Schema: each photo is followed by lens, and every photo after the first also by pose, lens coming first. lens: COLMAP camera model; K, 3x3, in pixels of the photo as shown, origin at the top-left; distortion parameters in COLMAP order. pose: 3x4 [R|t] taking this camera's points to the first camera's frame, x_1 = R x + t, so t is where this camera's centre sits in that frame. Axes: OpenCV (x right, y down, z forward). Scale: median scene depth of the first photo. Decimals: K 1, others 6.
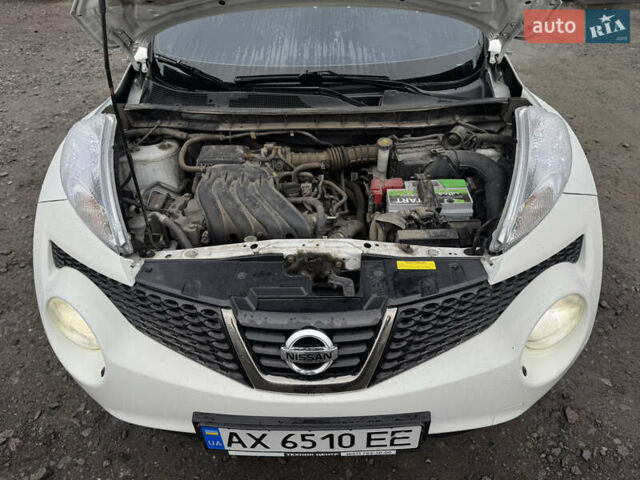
lens RADIAL K [[445.6, 0, 320.0], [0, 445.6, 240.0], [0, 0, 1]] dist [0.020205, -0.033208]
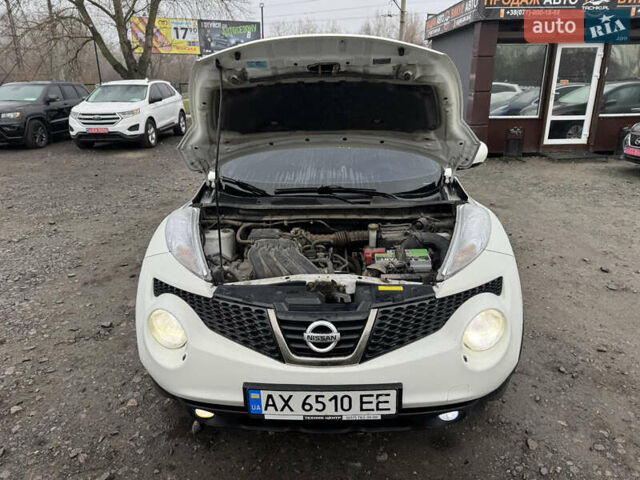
lens RADIAL K [[445.6, 0, 320.0], [0, 445.6, 240.0], [0, 0, 1]] dist [0.020205, -0.033208]
pose [[0.999639, 0.010625, -0.024671, 0.002986], [-0.017687, 0.951600, -0.306829, 0.315403], [0.020216, 0.307155, 0.951445, -0.459331]]
